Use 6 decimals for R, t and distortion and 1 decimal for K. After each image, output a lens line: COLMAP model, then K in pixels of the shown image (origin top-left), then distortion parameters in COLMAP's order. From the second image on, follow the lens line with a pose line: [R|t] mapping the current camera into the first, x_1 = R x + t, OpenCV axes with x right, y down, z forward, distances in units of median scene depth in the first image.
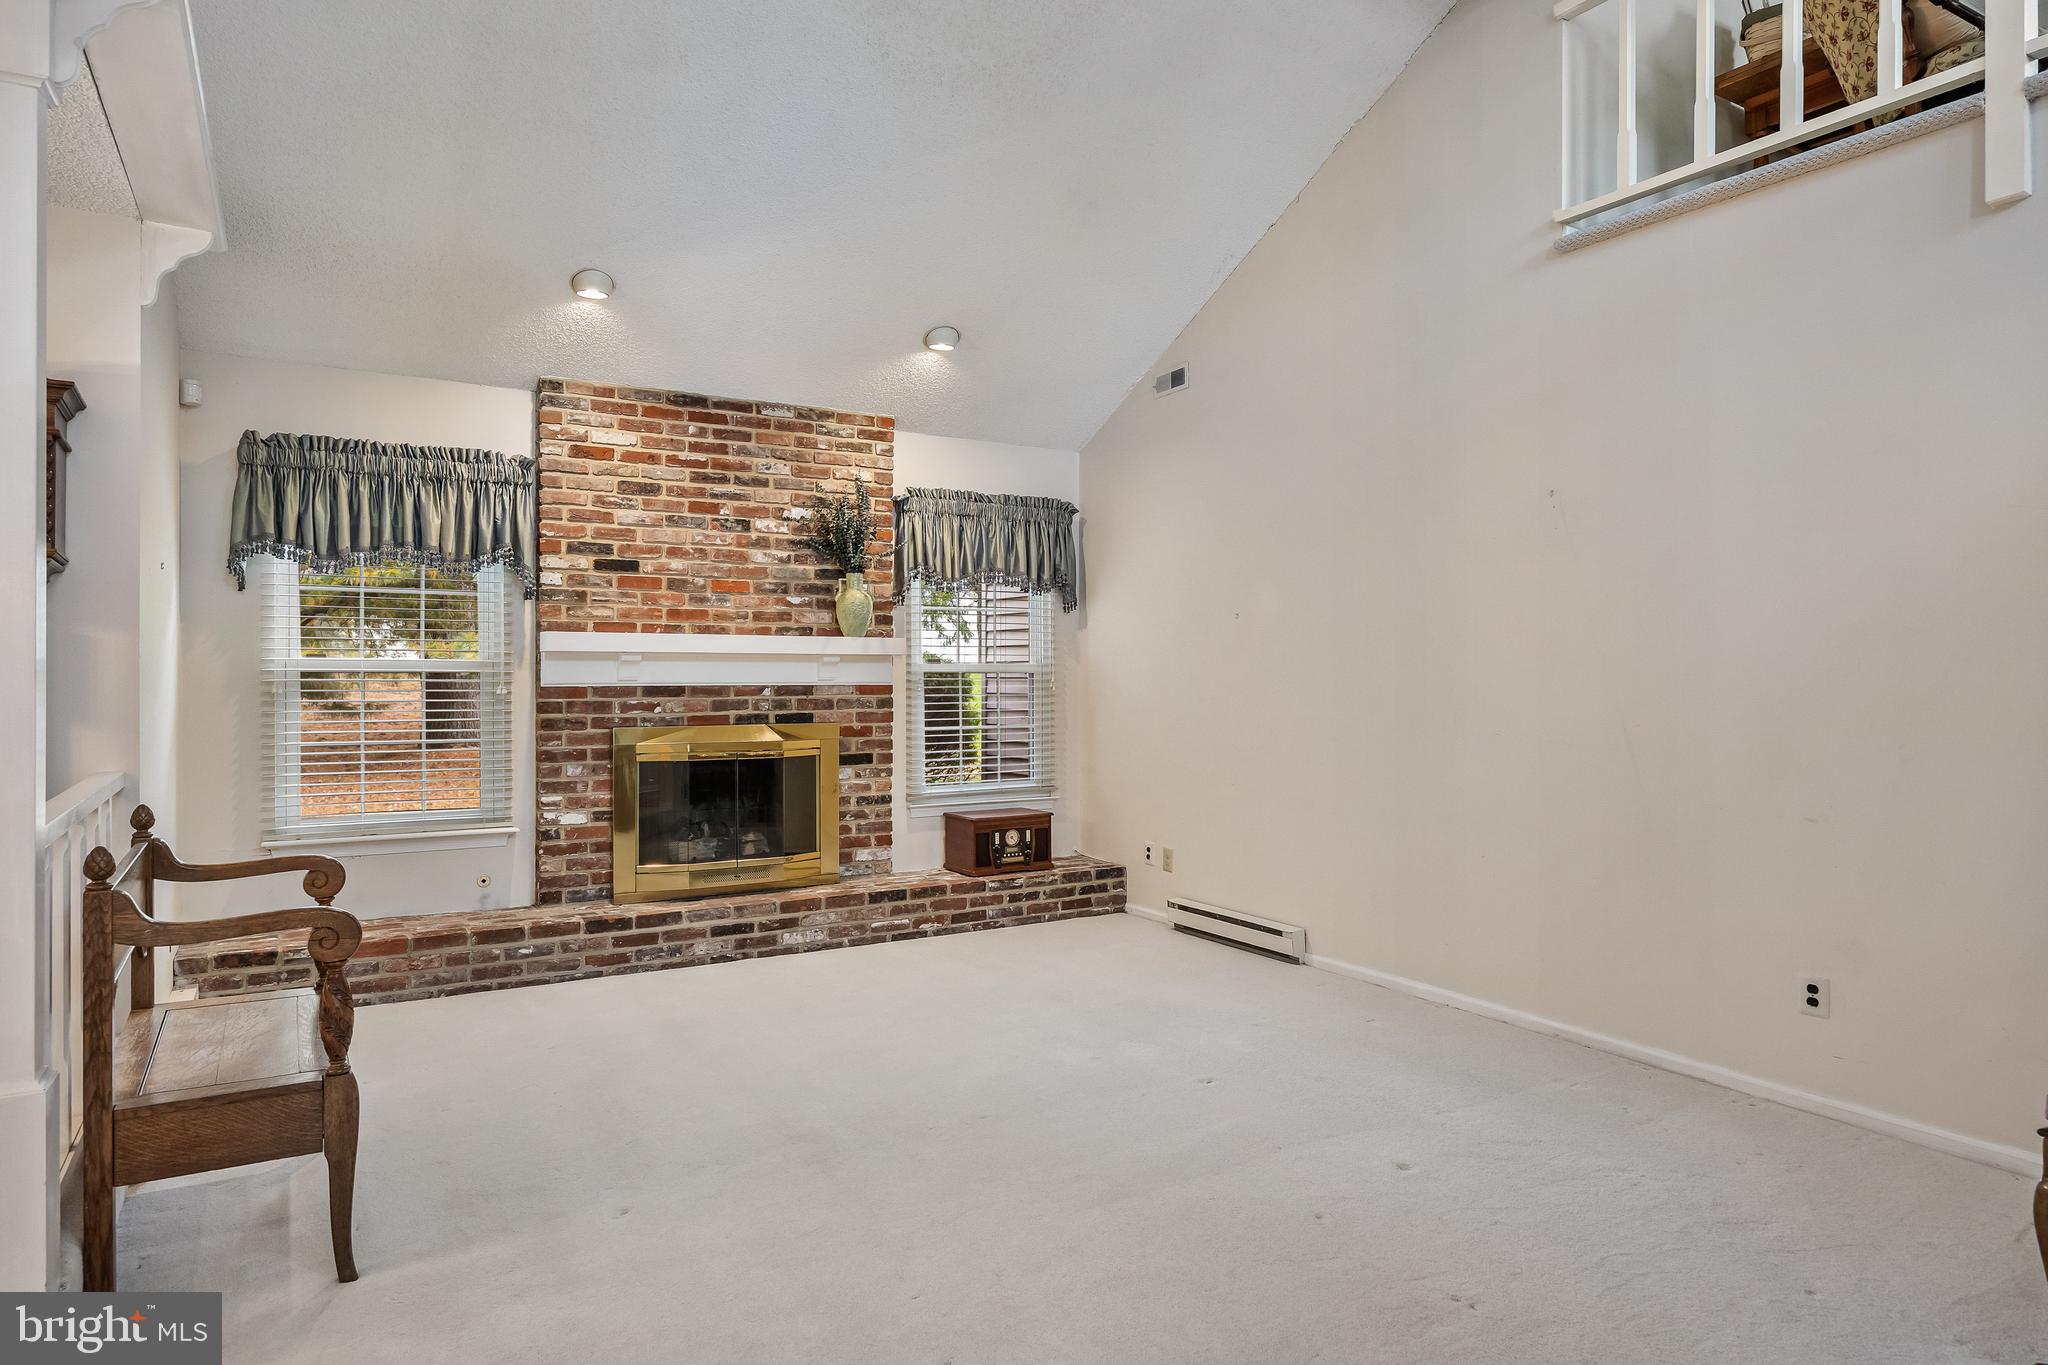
lens RADIAL K [[1213.3, 0, 1024.0], [0, 1213.3, 682.5], [0, 0, 1]] dist [-0.019491, 0.000058]
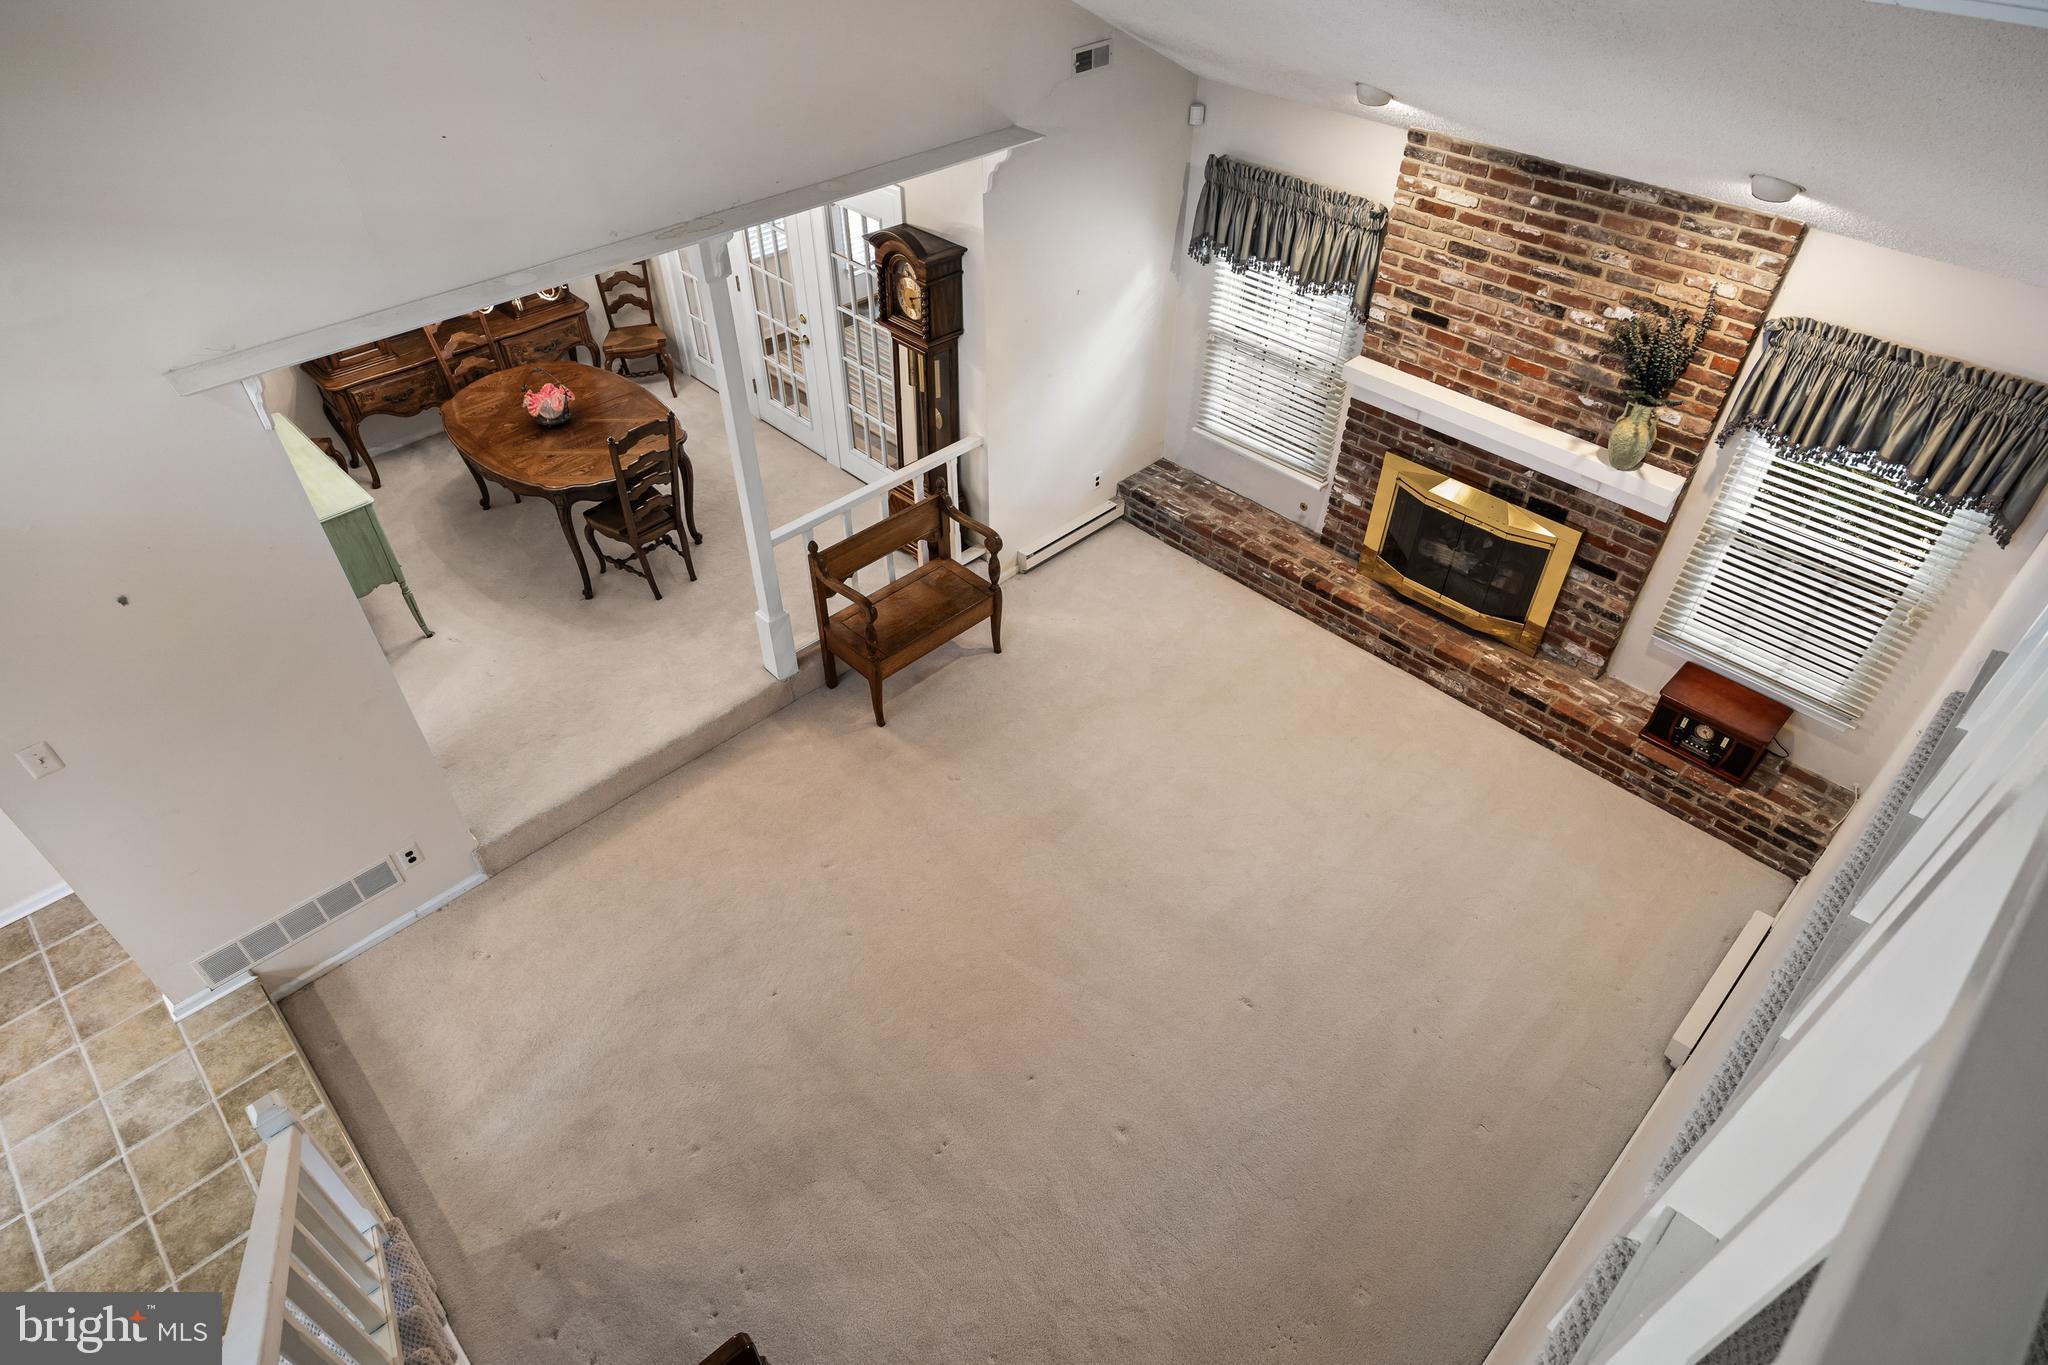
lens RADIAL K [[1132.7, 0, 1024.0], [0, 1132.7, 682.5], [0, 0, 1]] dist [-0.001584, -0.000620]
pose [[0.229112, 0.647521, -0.726790, 0.506629], [-0.011996, 0.748473, 0.663057, -0.496101], [0.973326, -0.143196, 0.179252, 0.392510]]
